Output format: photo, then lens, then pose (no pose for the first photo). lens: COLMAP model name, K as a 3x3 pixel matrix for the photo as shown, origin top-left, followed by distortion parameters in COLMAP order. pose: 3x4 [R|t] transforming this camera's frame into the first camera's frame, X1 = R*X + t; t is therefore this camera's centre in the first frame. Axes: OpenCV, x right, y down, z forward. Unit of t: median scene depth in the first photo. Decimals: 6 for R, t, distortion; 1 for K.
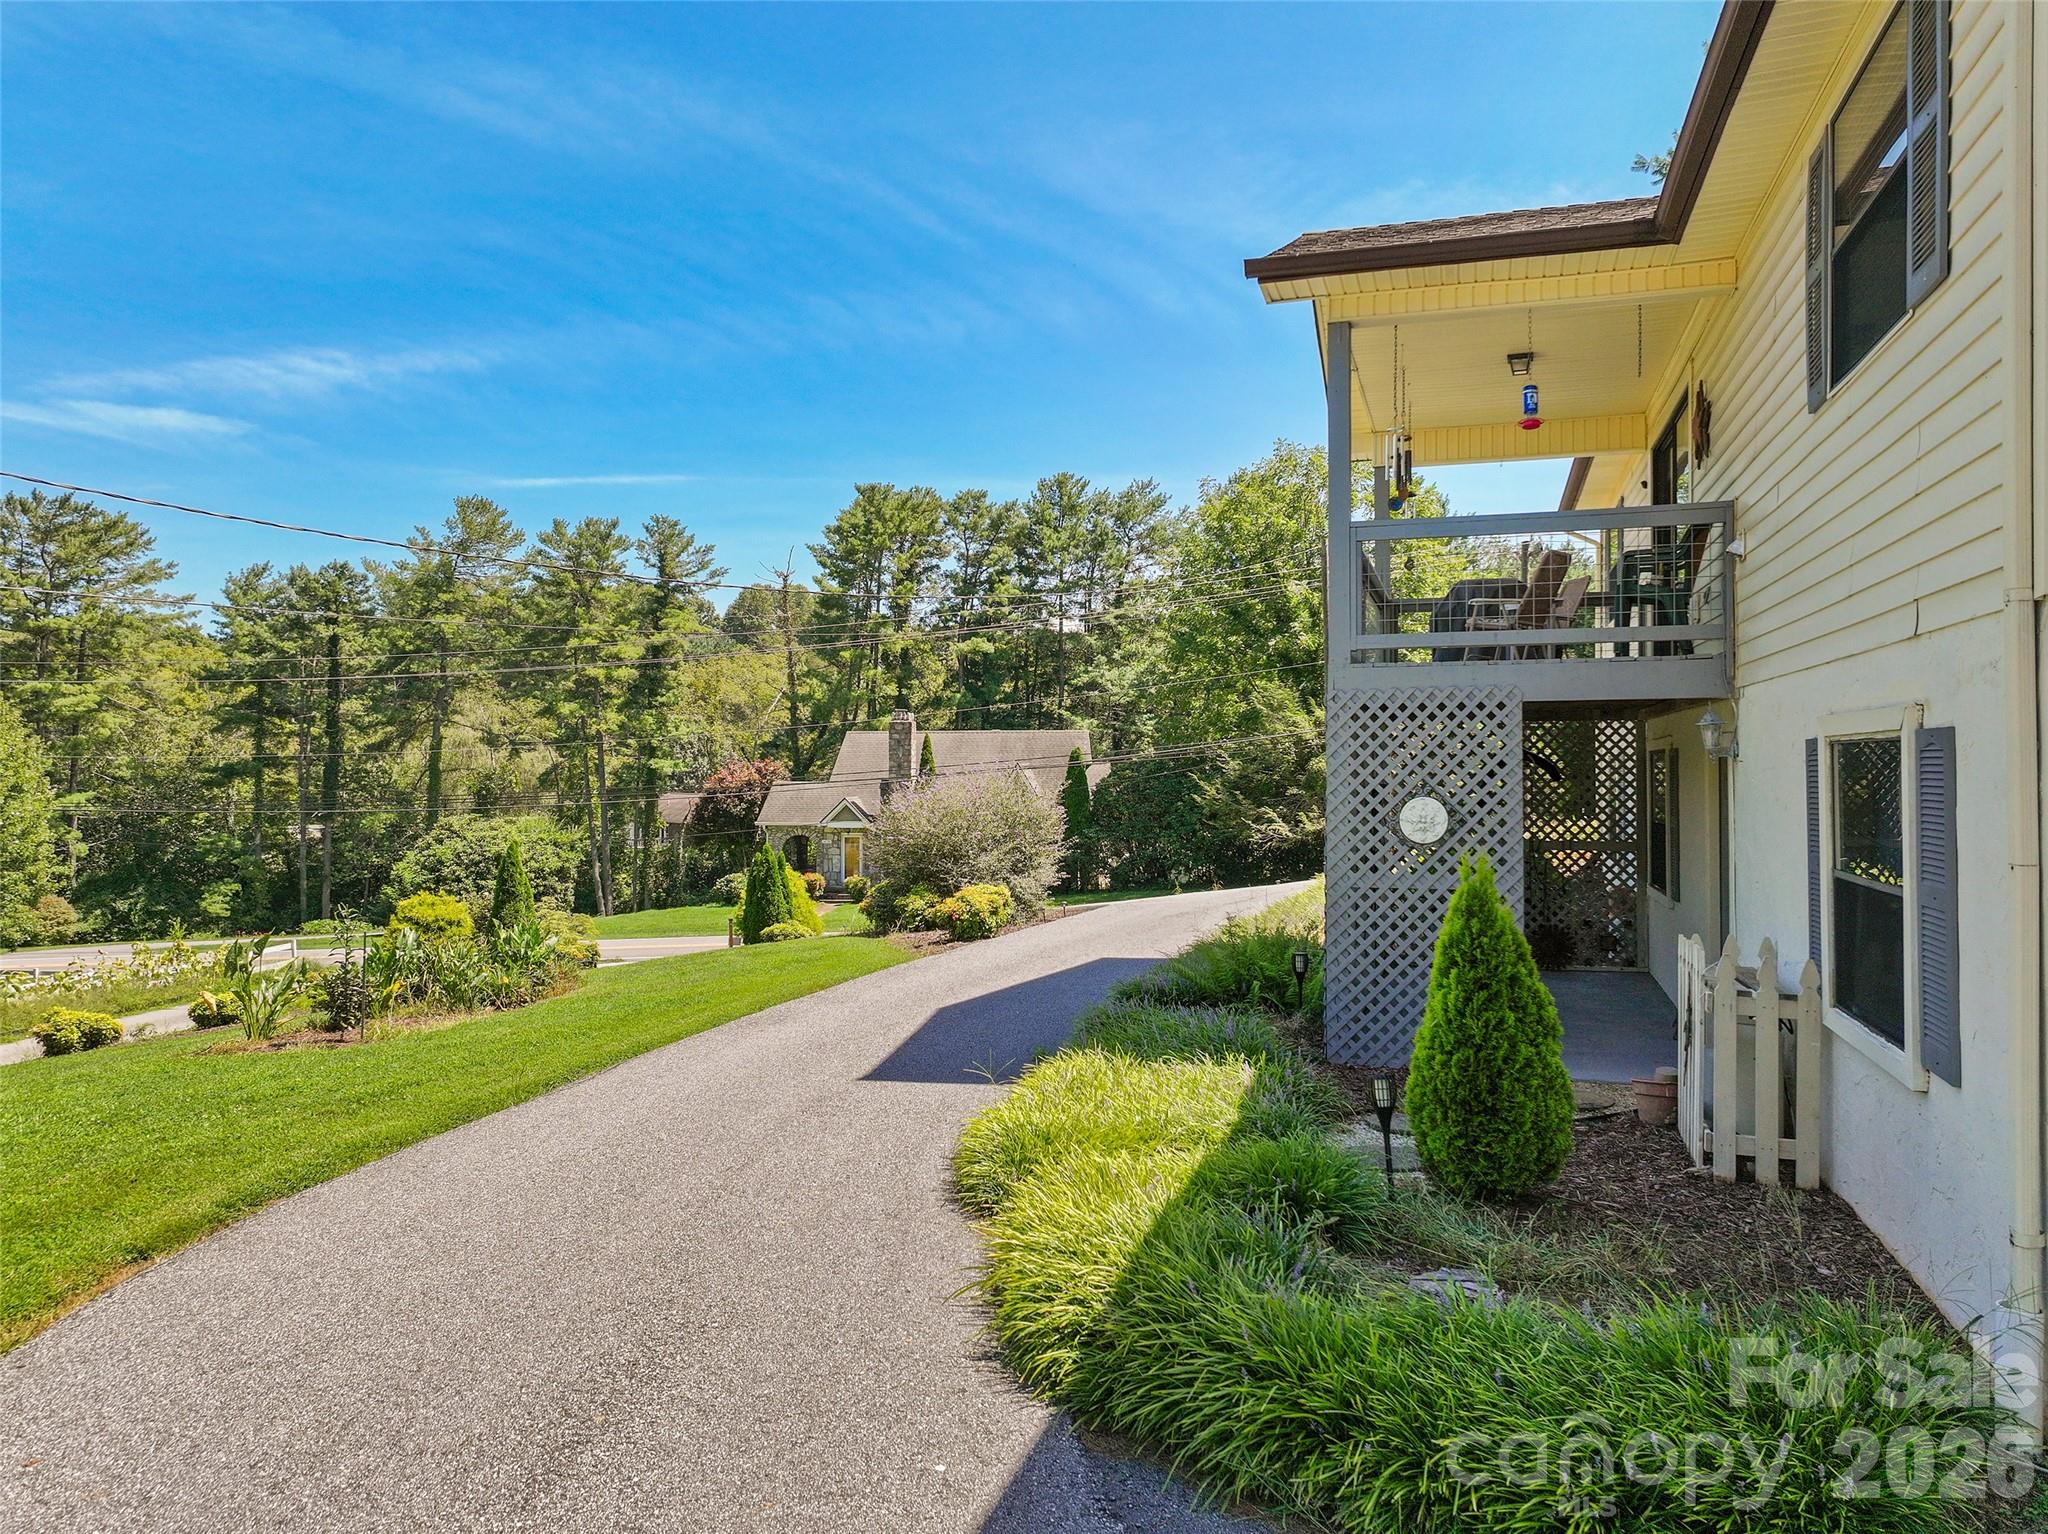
lens RADIAL K [[1433.5, 0, 1024.0], [0, 1433.5, 767.0], [0, 0, 1]] dist [-0.002360, 0.009738]
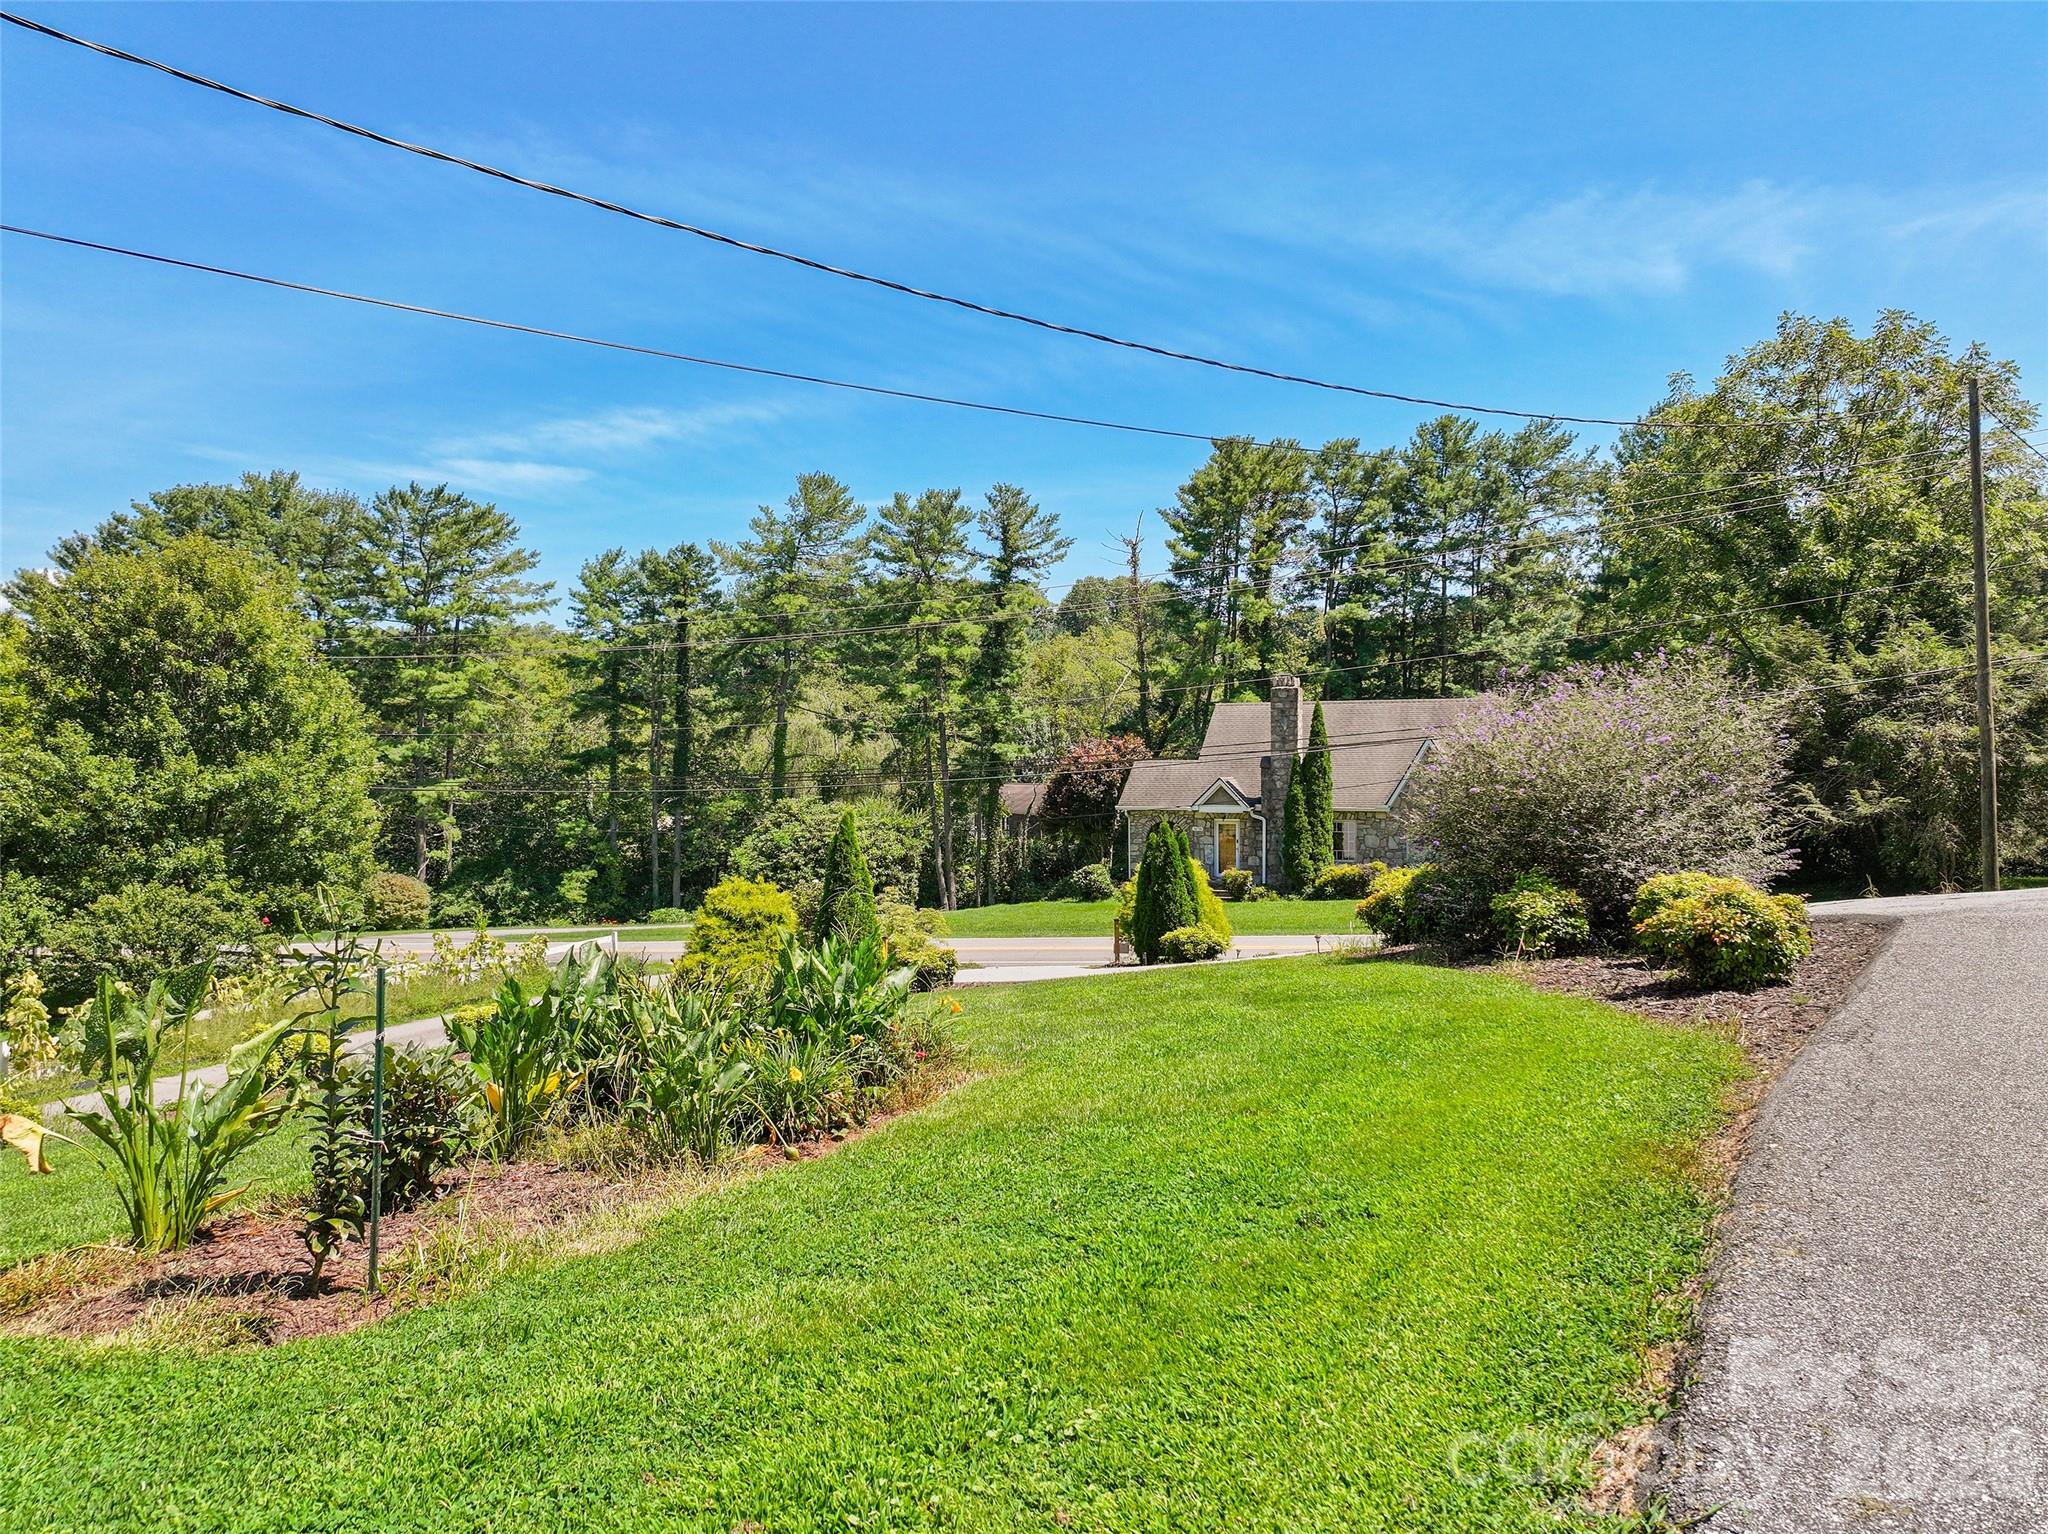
lens RADIAL K [[1422.9, 0, 1024.0], [0, 1422.9, 767.0], [0, 0, 1]] dist [0.003063, 0.003626]
pose [[0.974349, -0.003928, -0.225008, -0.031754], [0.004311, 0.999990, 0.001208, 0.009103], [0.225001, -0.002147, 0.974356, 0.095624]]
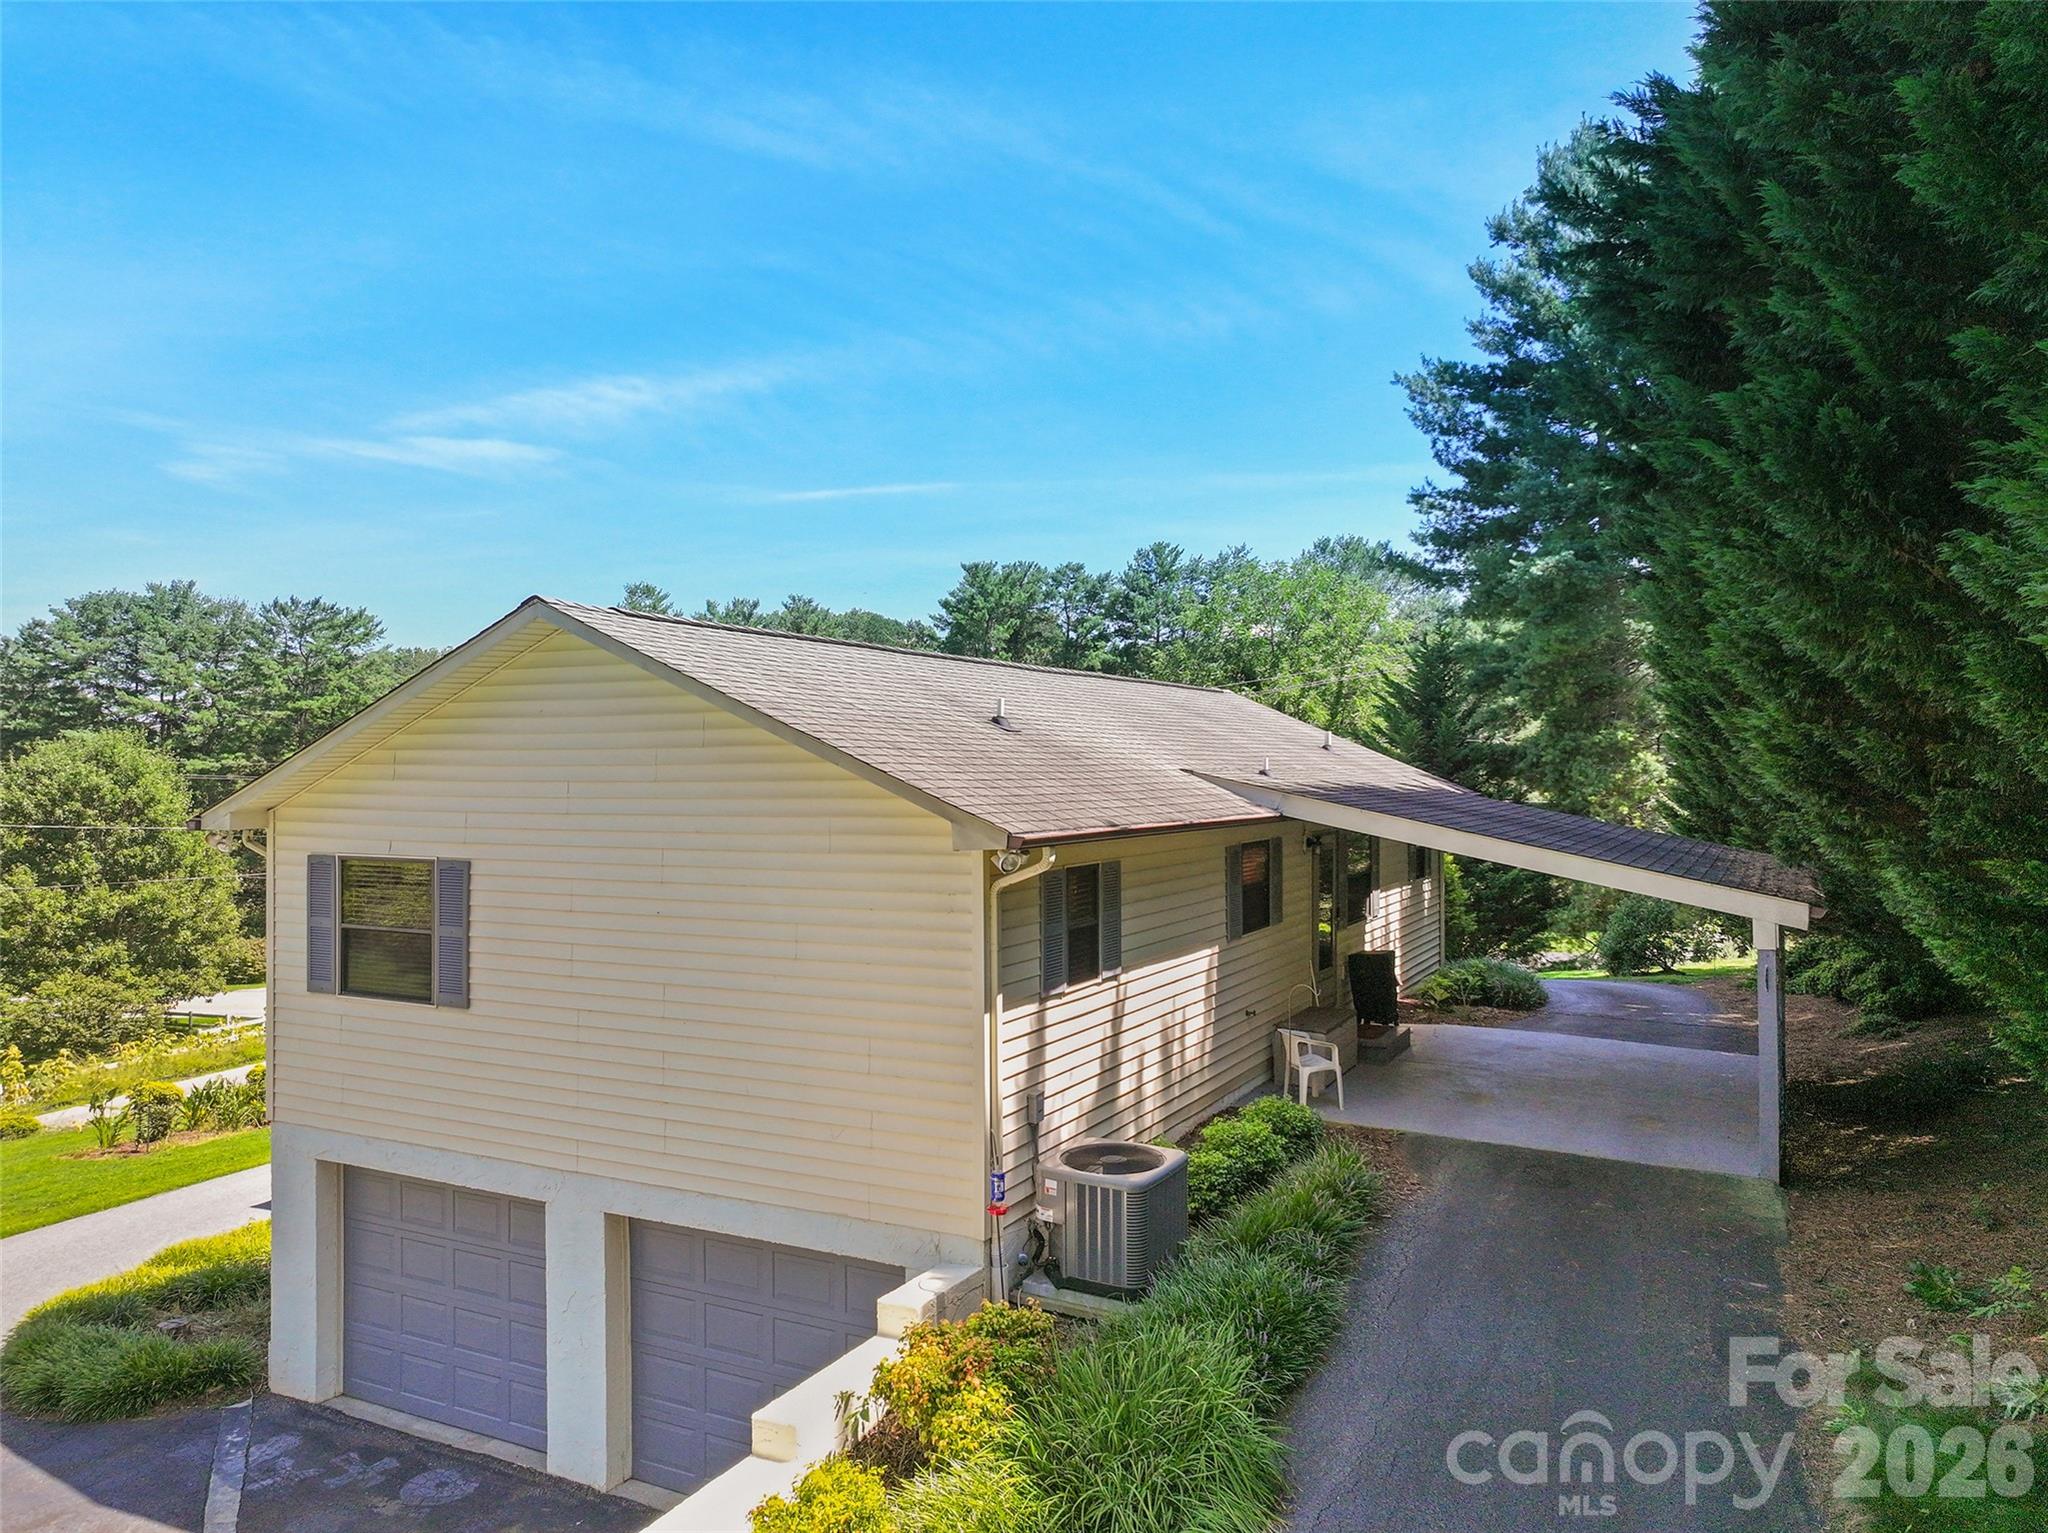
lens RADIAL K [[1435.3, 0, 1035.5], [0, 1435.3, 765.3], [0, 0, 1]] dist [-0.006314, 0.020421]
pose [[0.984332, -0.004106, -0.176280, 0.133802], [0.004199, 0.999991, 0.000158, -0.040823], [0.176278, -0.000896, 0.984340, -0.083414]]
